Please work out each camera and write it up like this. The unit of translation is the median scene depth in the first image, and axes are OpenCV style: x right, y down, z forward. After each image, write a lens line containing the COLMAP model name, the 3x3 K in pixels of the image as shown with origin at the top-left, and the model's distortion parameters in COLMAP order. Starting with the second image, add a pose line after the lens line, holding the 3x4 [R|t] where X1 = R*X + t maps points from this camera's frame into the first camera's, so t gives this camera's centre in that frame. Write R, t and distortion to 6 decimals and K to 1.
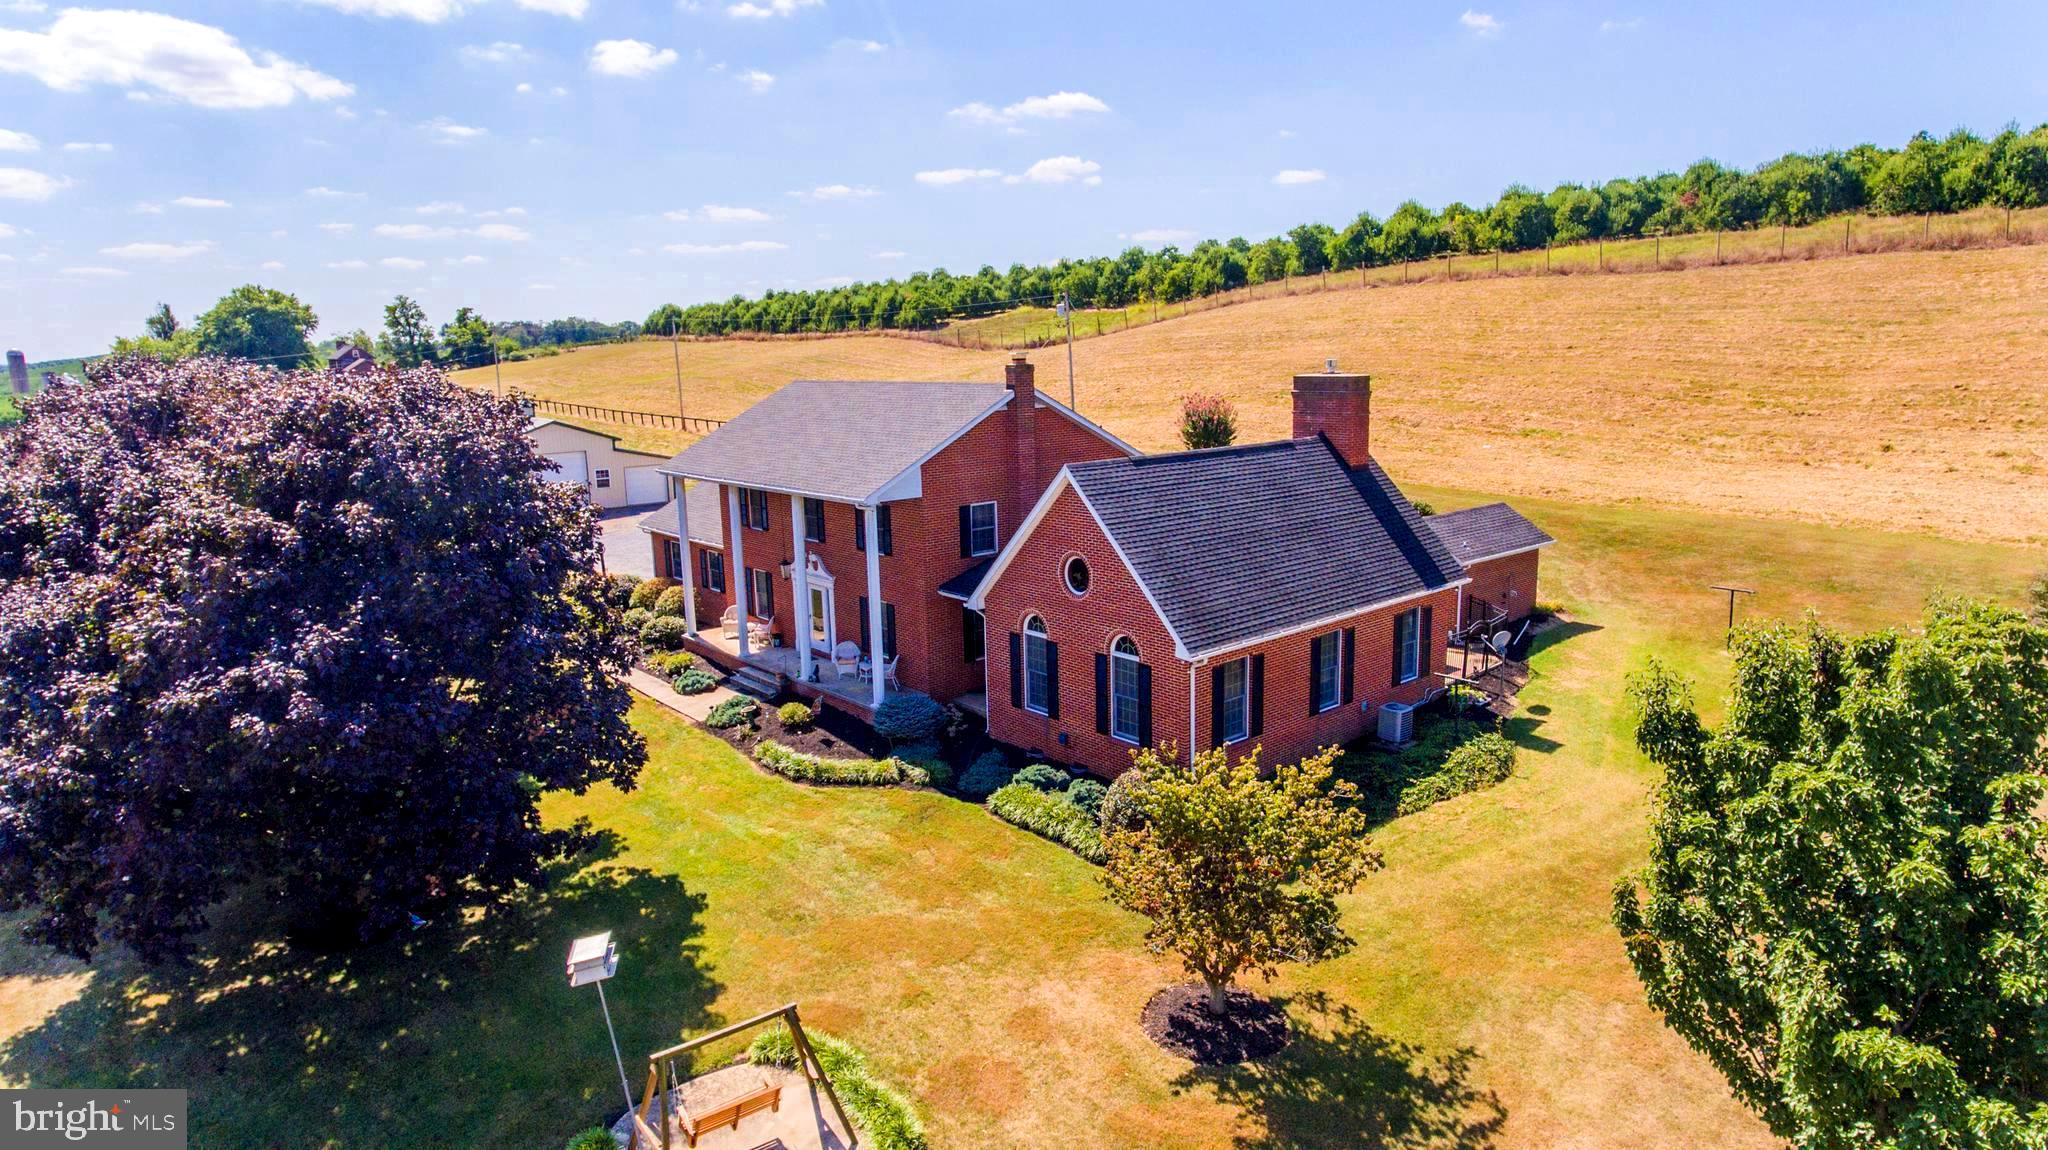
lens RADIAL K [[1209.2, 0, 1031.2], [0, 1209.2, 571.0], [0, 0, 1]] dist [0.004485, -0.005360]
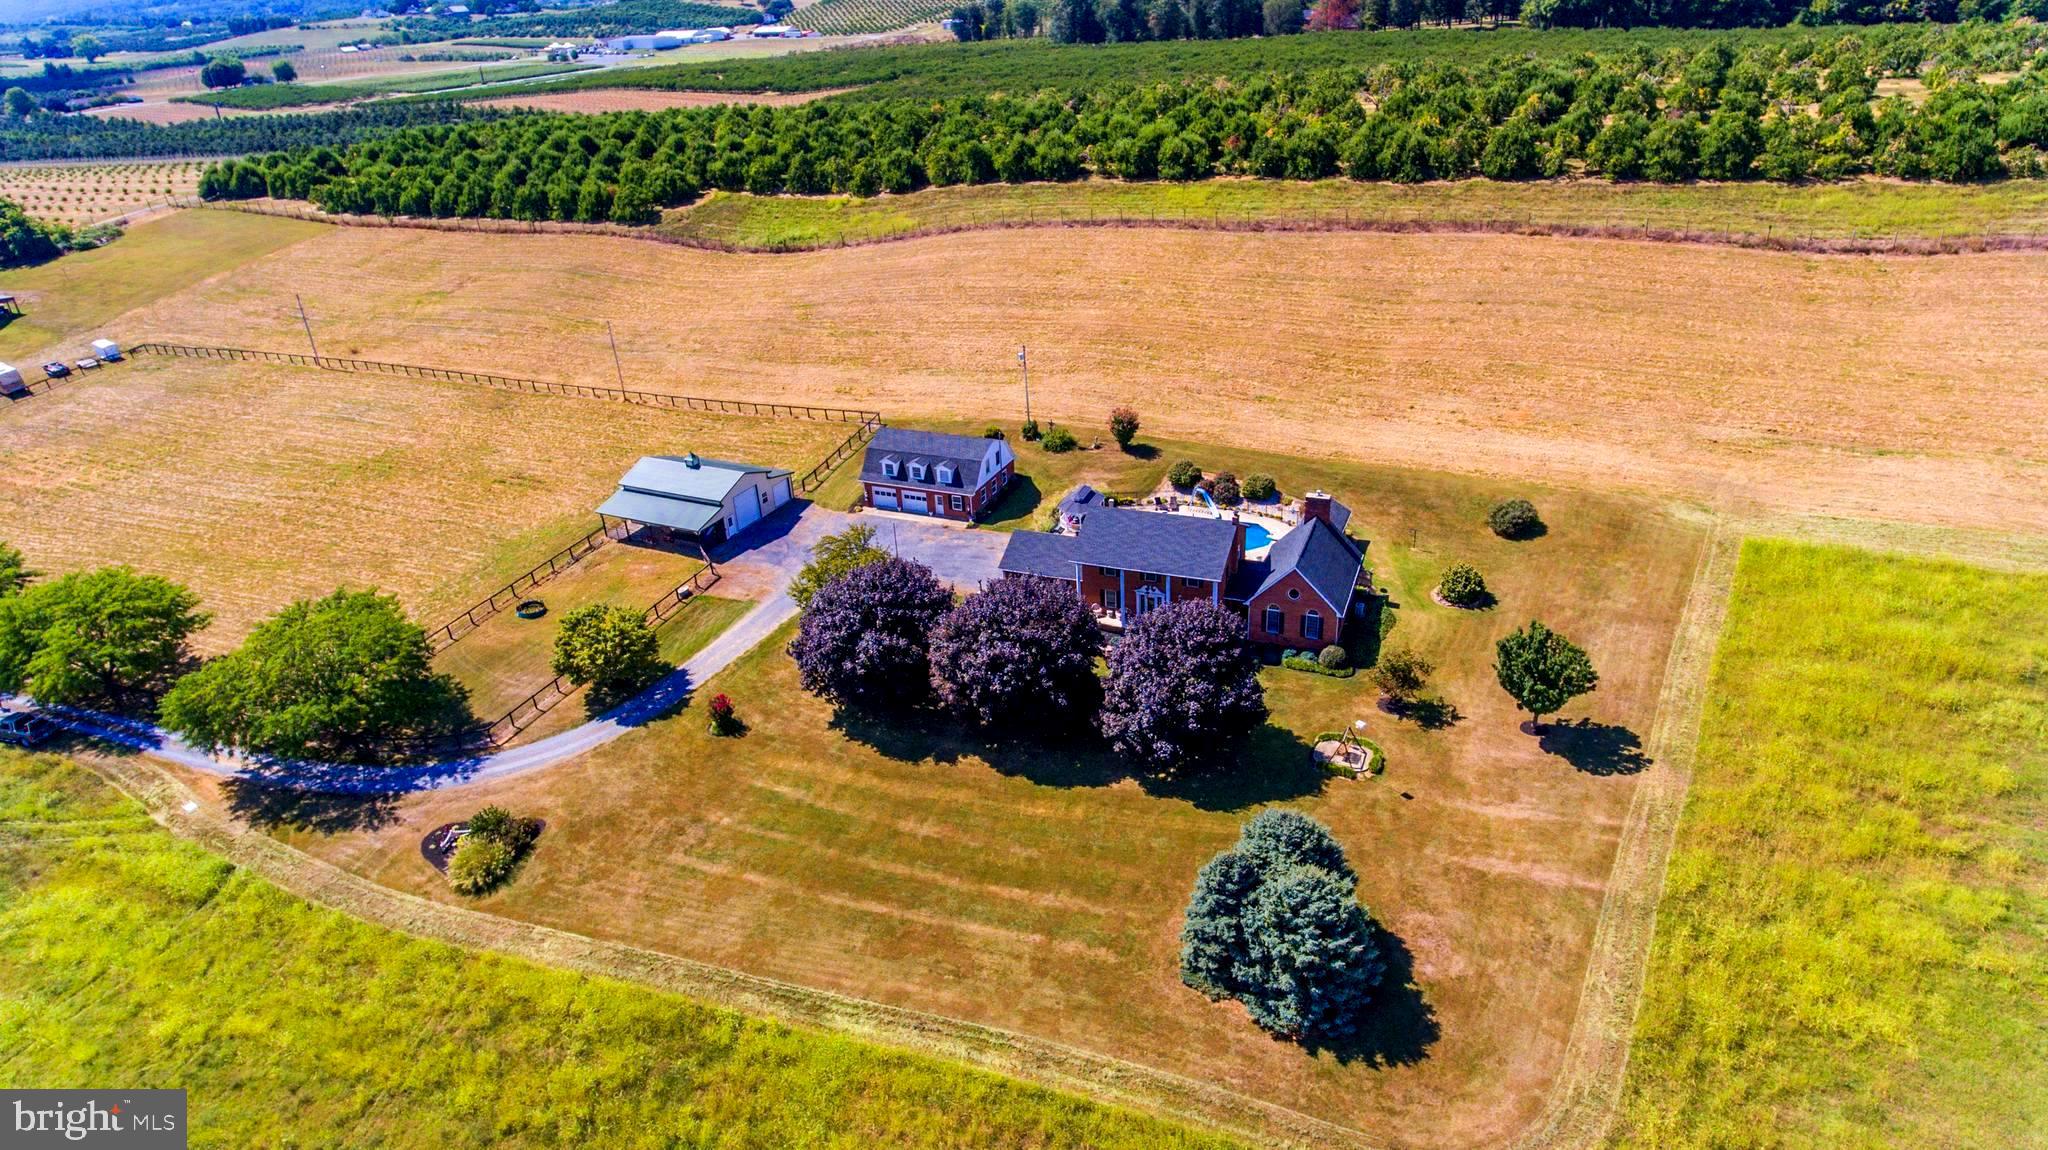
lens RADIAL K [[1209.2, 0, 1028.1], [0, 1209.2, 574.8], [0, 0, 1]] dist [0.004485, -0.005360]
pose [[0.887943, -0.227490, 0.399757, -1.708943], [0.114957, 0.951304, 0.286016, -0.959164], [-0.445357, -0.208011, 0.870855, -1.388263]]
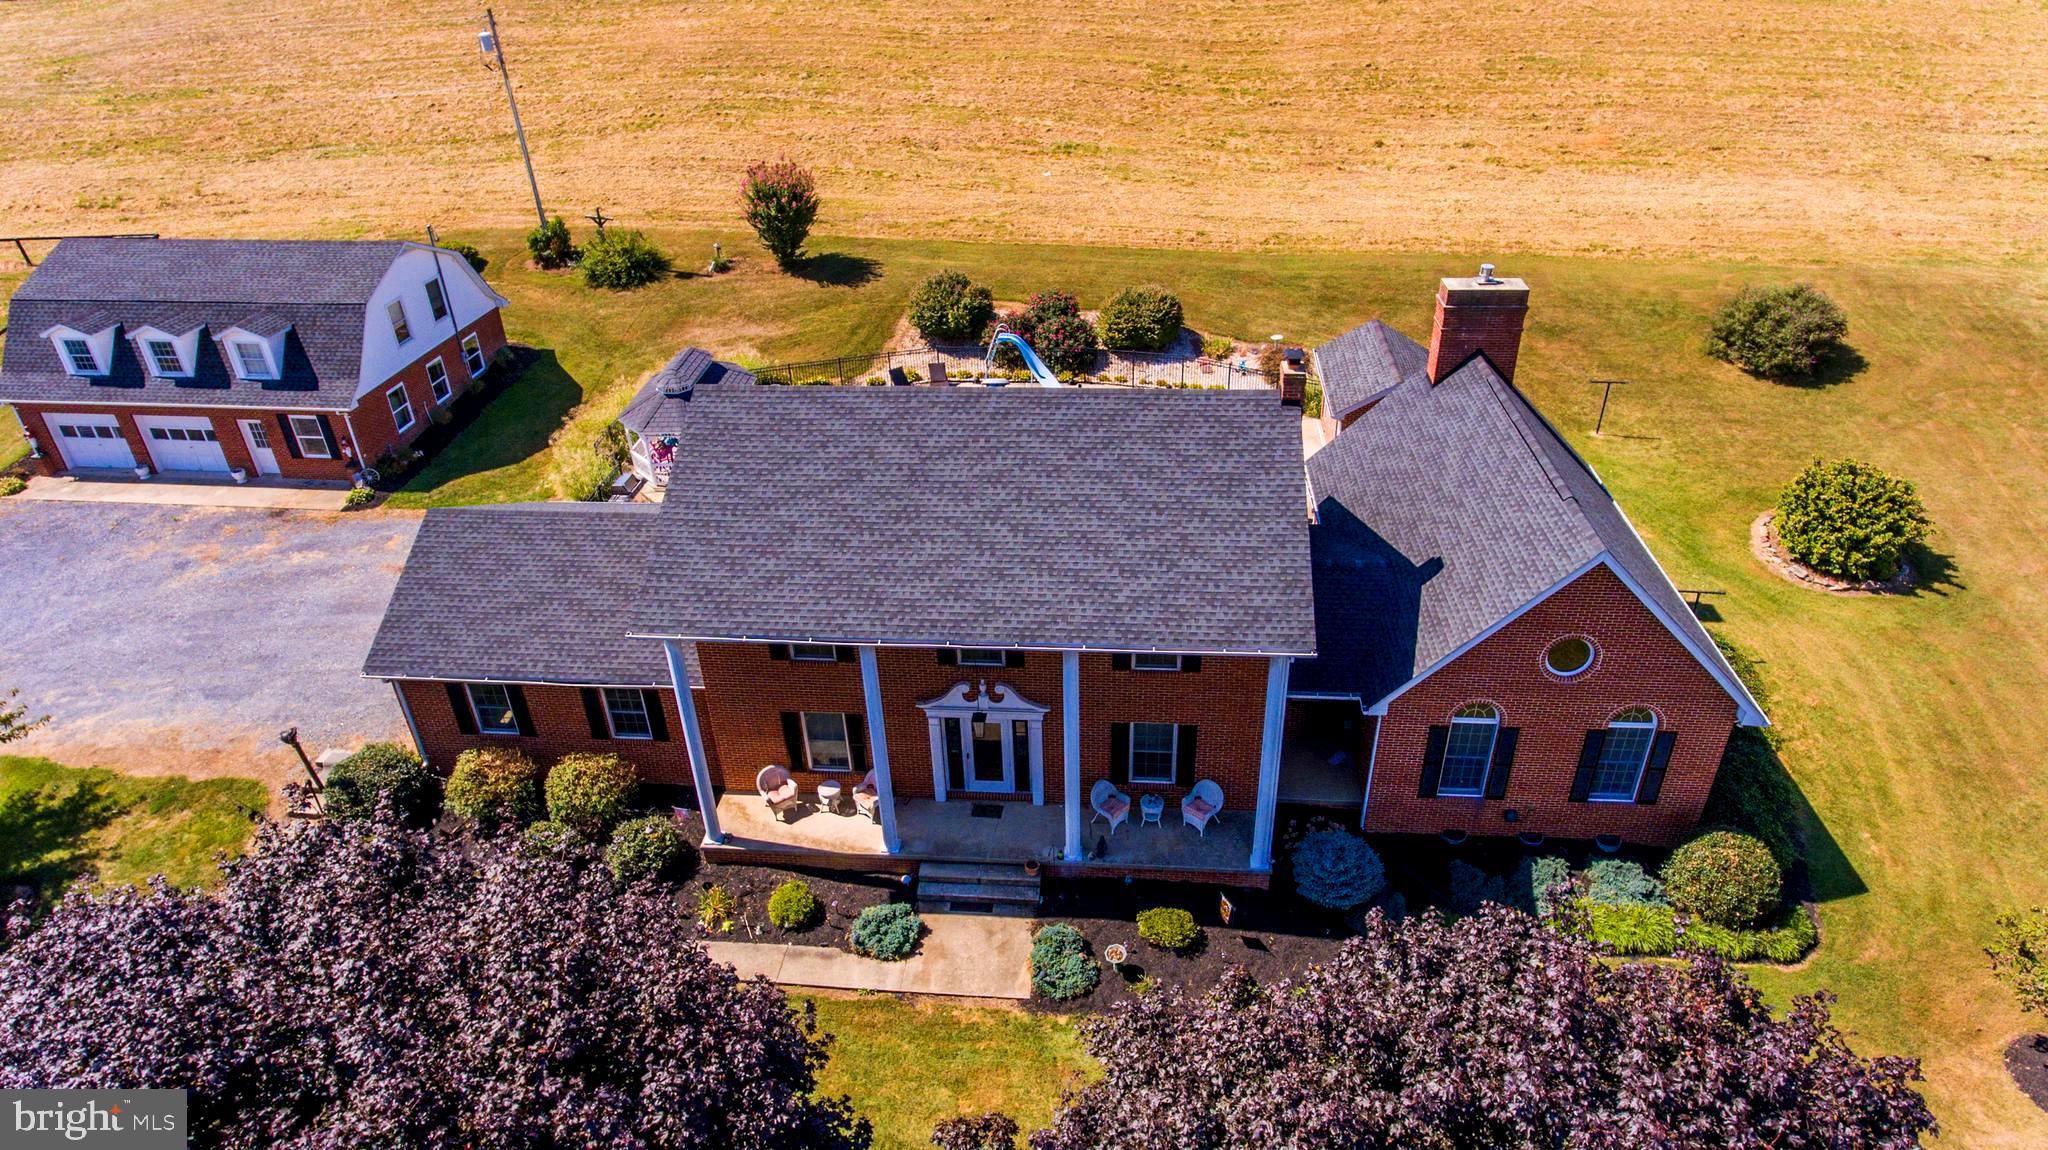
lens RADIAL K [[1209.2, 0, 1029.9], [0, 1209.2, 573.4], [0, 0, 1]] dist [0.004485, -0.005360]
pose [[0.715246, -0.360630, 0.598639, -0.623903], [0.140500, 0.913289, 0.382313, -0.369999], [-0.684604, -0.189339, 0.703895, 0.597070]]
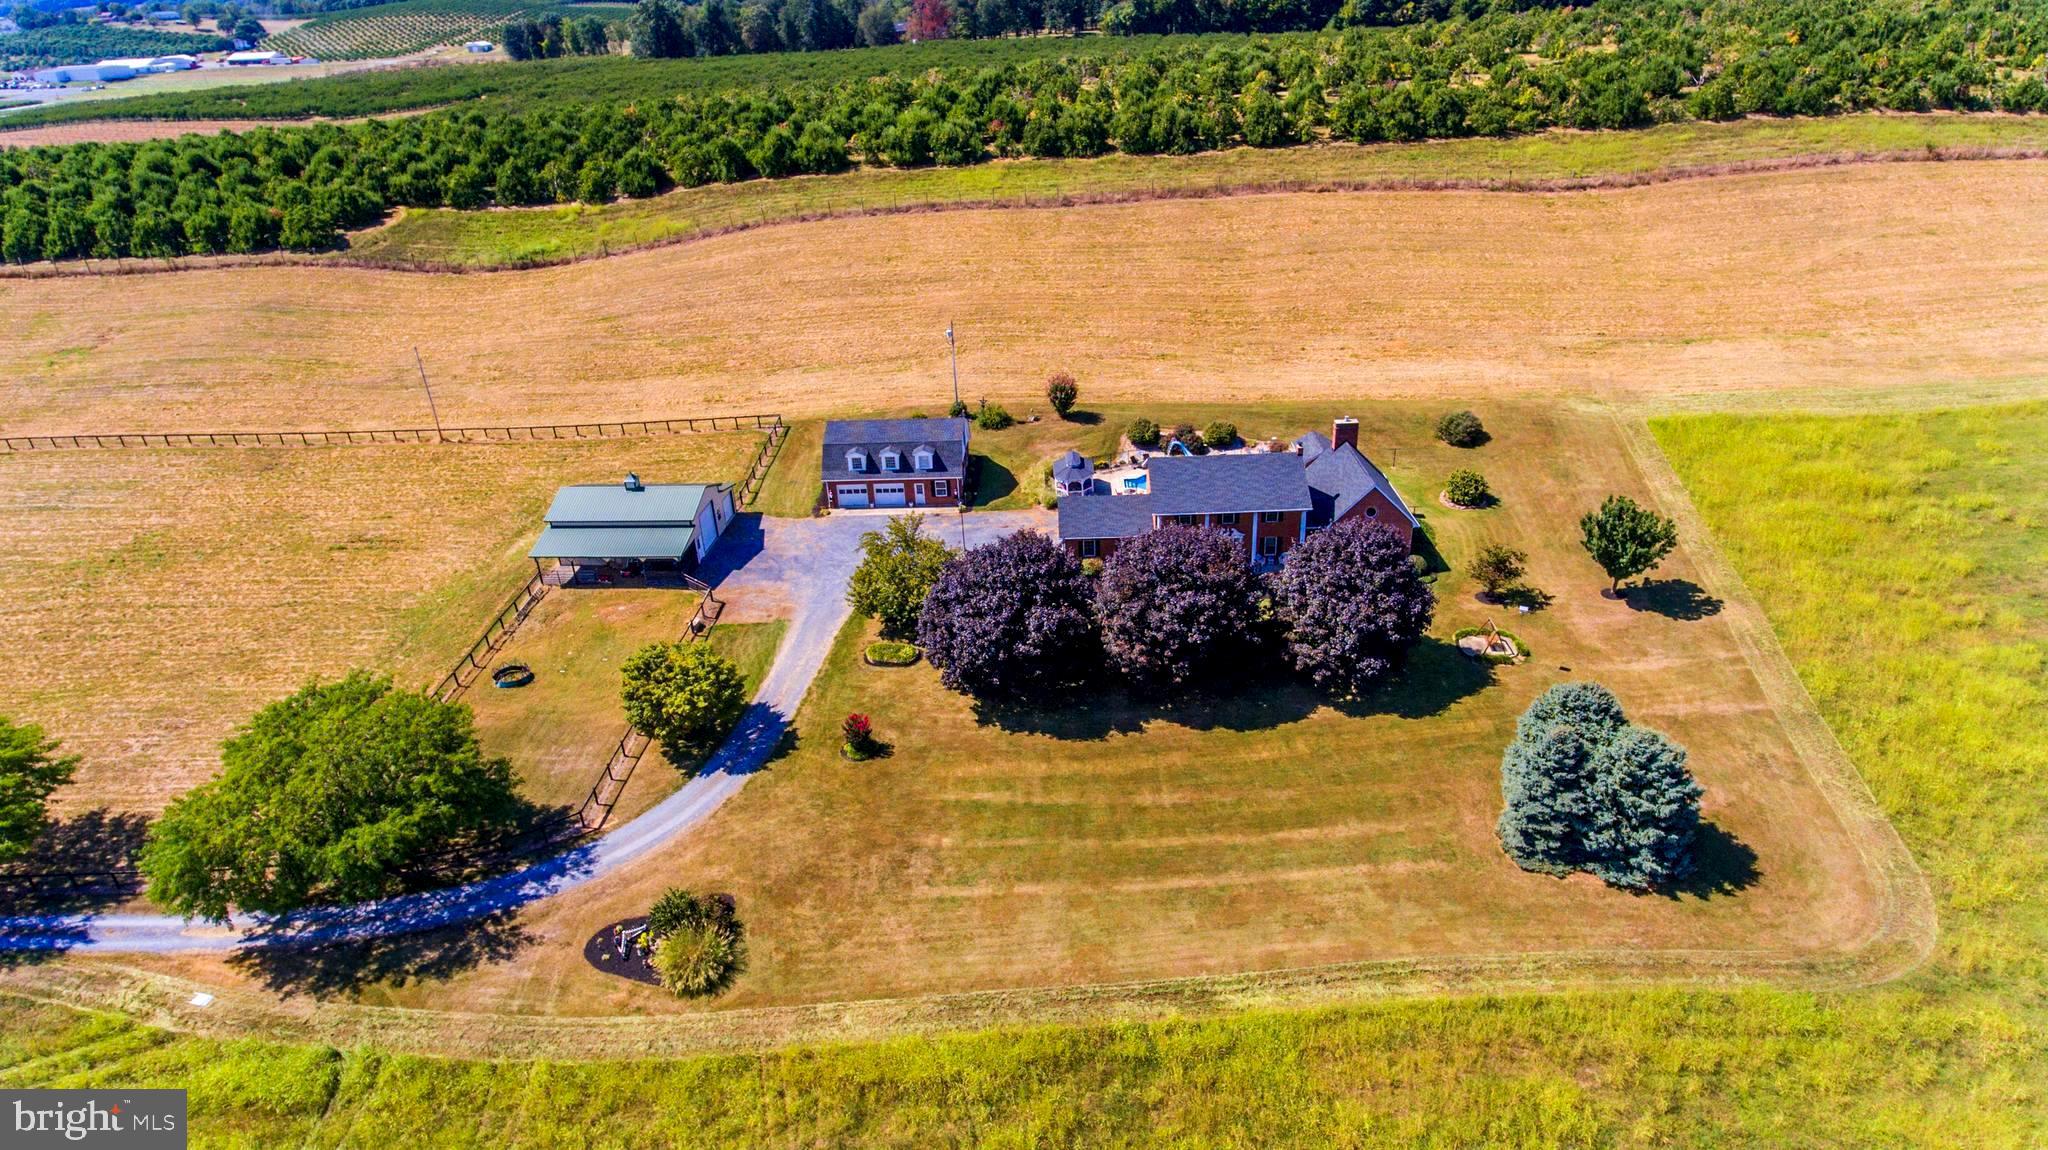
lens RADIAL K [[1209.2, 0, 1029.3], [0, 1209.2, 578.2], [0, 0, 1]] dist [0.004485, -0.005360]
pose [[0.656407, -0.346000, 0.670383, -2.630870], [0.167468, 0.933281, 0.317711, -0.953625], [-0.735584, -0.096280, 0.670557, -0.544087]]
